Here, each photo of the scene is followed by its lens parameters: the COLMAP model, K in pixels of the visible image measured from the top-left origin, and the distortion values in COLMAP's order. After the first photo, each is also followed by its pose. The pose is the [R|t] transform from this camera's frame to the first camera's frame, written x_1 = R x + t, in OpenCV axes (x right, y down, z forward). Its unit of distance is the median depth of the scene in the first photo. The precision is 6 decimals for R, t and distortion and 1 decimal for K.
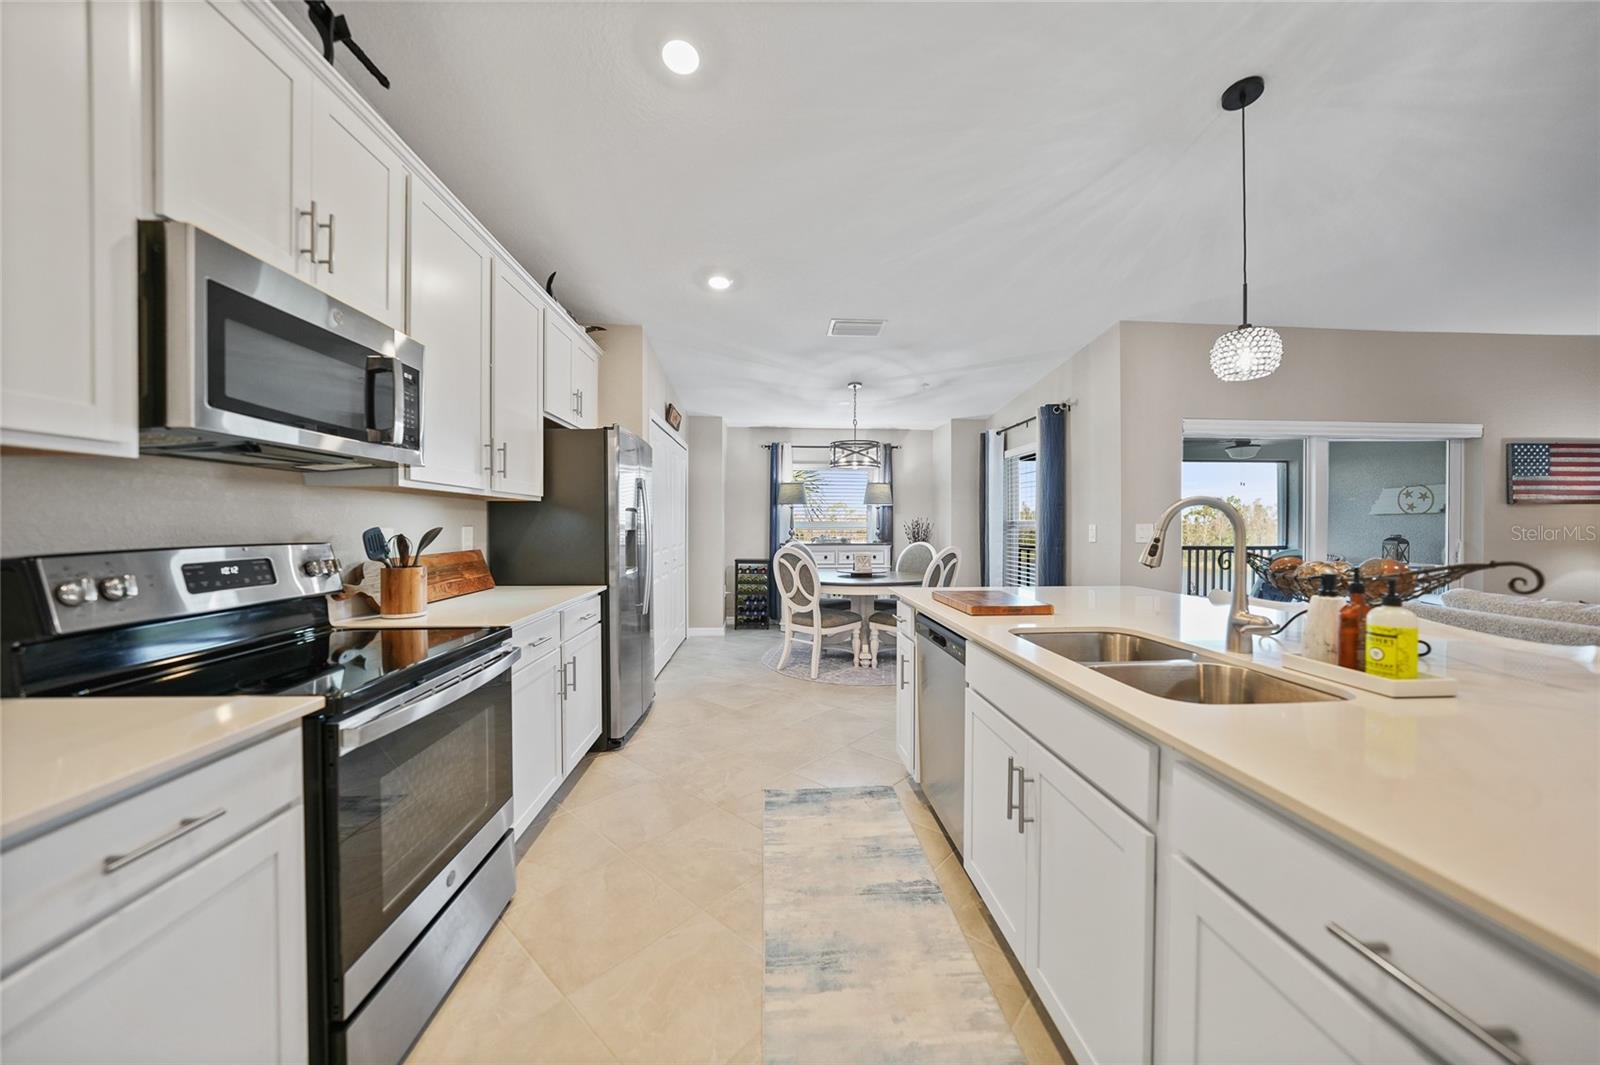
lens RADIAL K [[564.3, 0, 799.0], [0, 564.3, 530.2], [0, 0, 1]] dist [-0.028948, 0.008698]
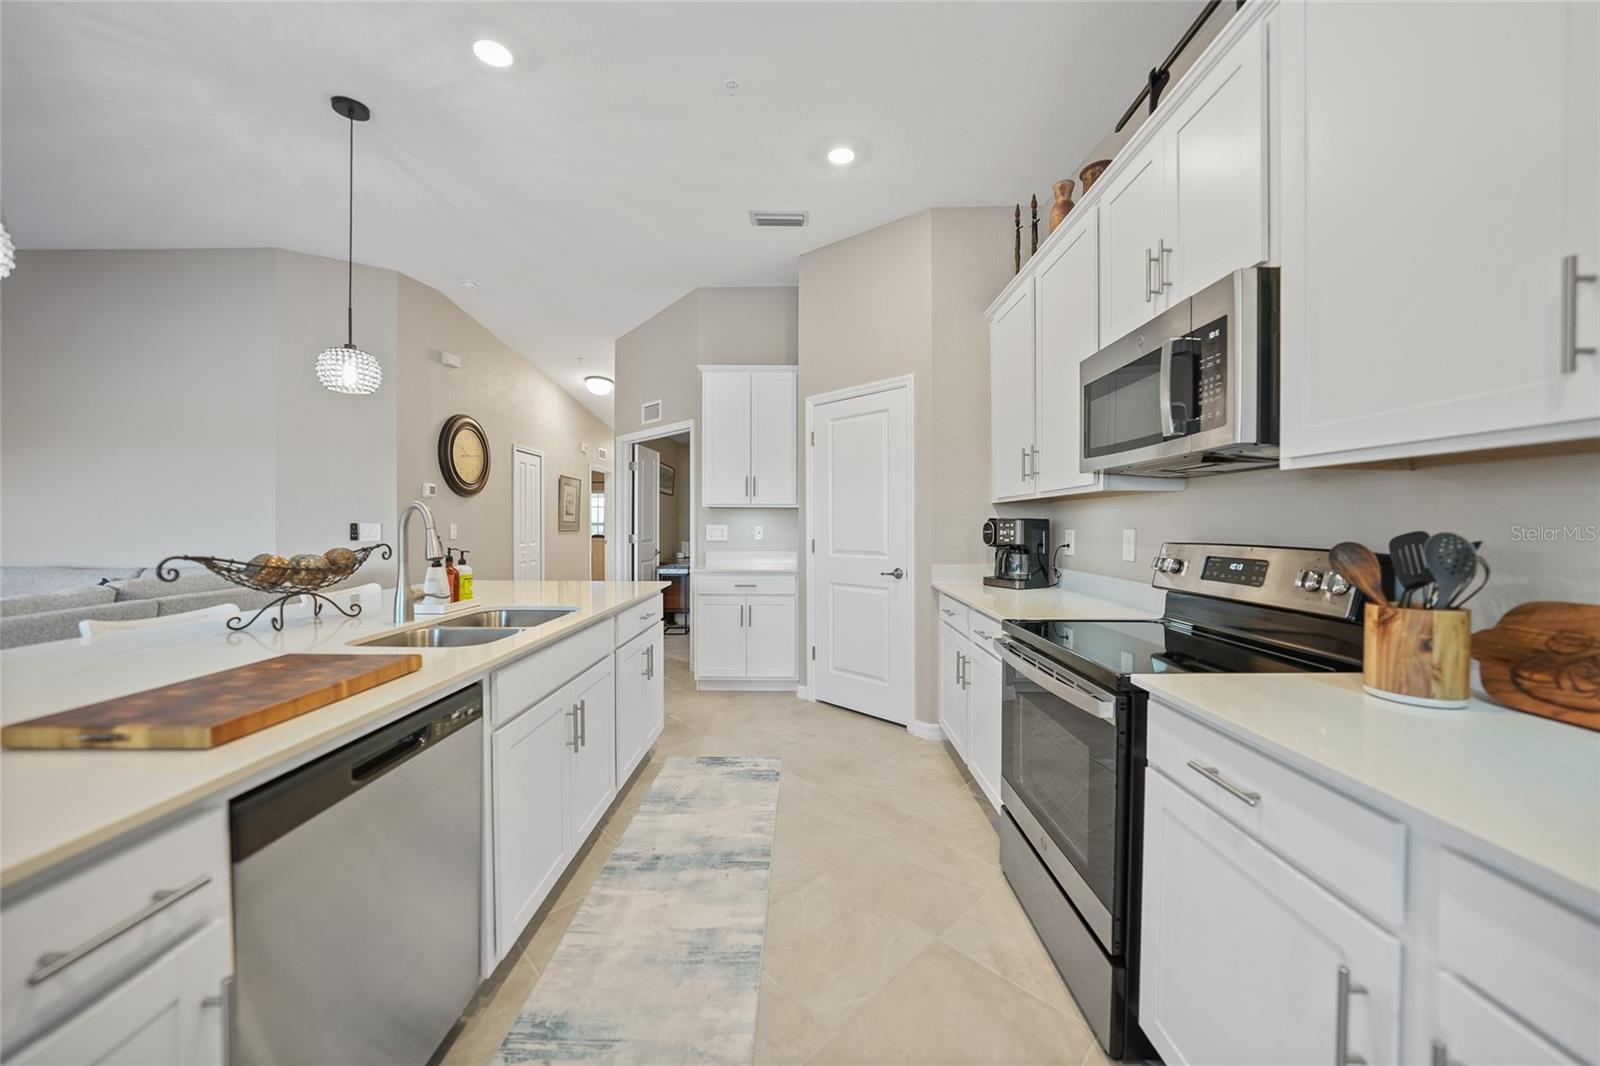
lens RADIAL K [[568.7, 0, 805.4], [0, 568.7, 525.8], [0, 0, 1]] dist [-0.028528, 0.006835]
pose [[-0.998278, -0.000347, 0.058667, -0.108812], [0.000518, 0.999891, 0.014736, -0.013394], [-0.058665, 0.014741, -0.998169, 1.076306]]
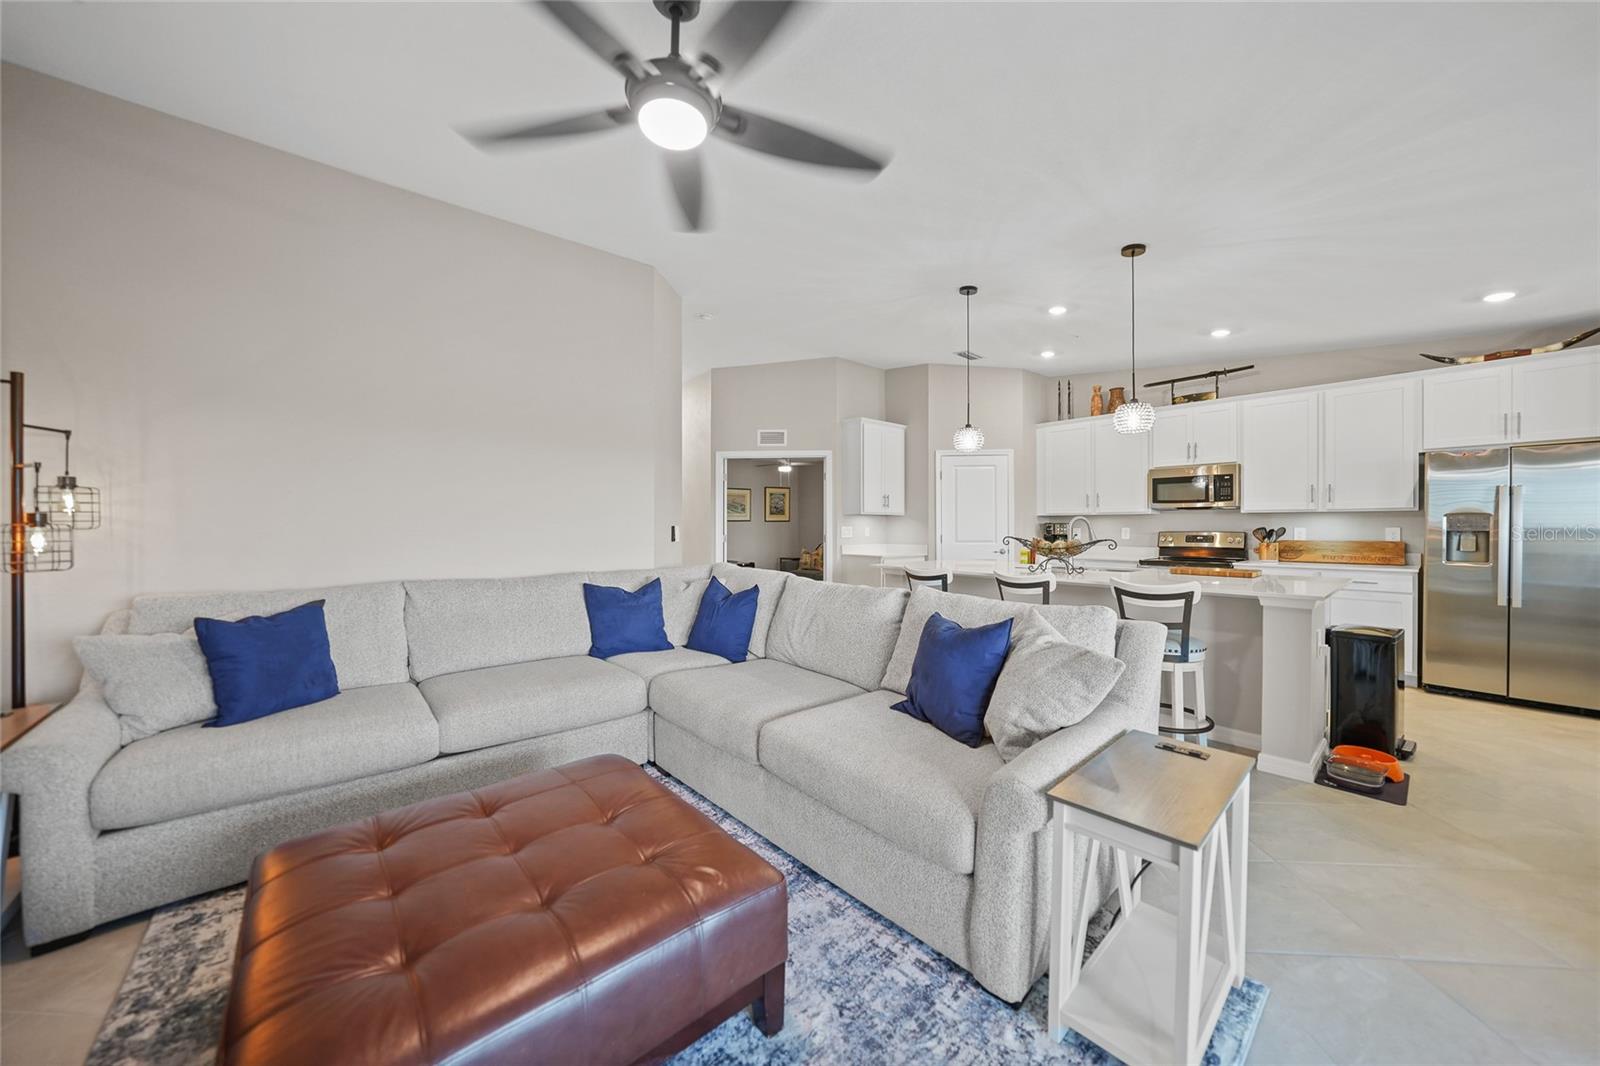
lens RADIAL K [[564.3, 0, 799.0], [0, 564.3, 530.7], [0, 0, 1]] dist [-0.028948, 0.008698]
pose [[-0.798430, 0.004516, -0.602071, 1.766590], [-0.006663, 0.999844, 0.016336, -0.011364], [0.602051, 0.017055, -0.798275, 1.197159]]
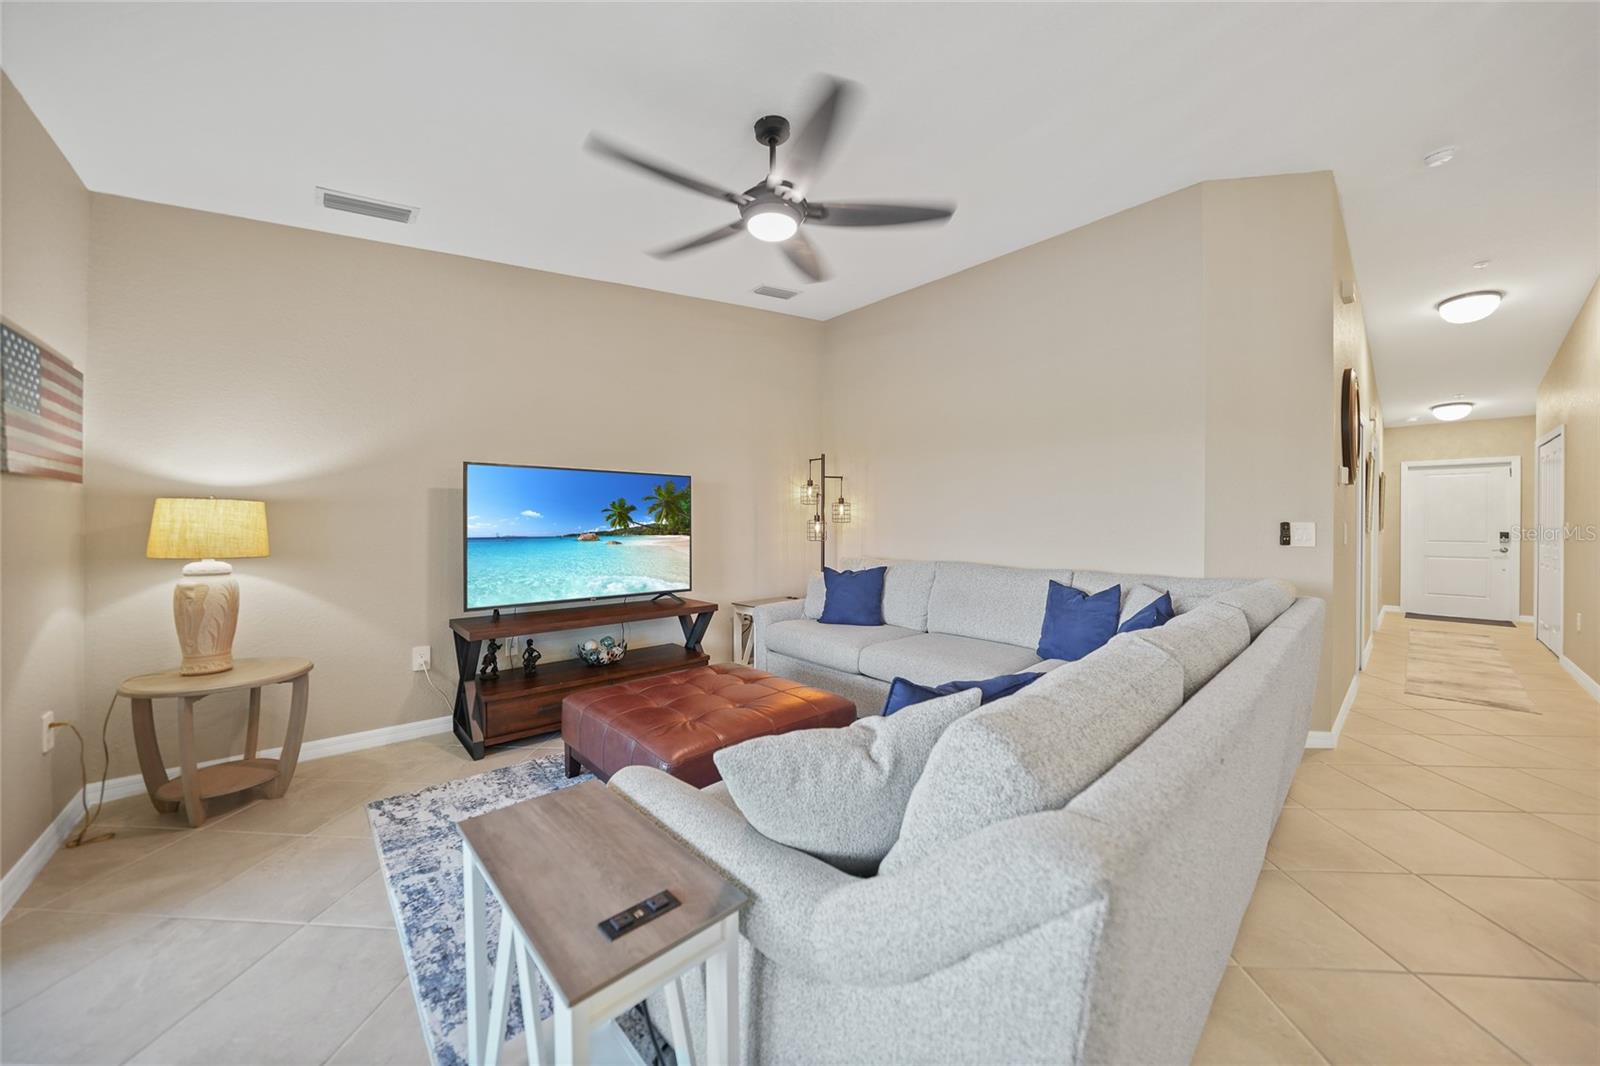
lens RADIAL K [[568.7, 0, 805.4], [0, 568.7, 525.8], [0, 0, 1]] dist [-0.028528, 0.006835]
pose [[-0.623481, -0.008233, 0.781795, 0.855137], [0.006511, 0.999855, 0.015722, -0.011733], [-0.781812, 0.014893, -0.623337, 1.114497]]
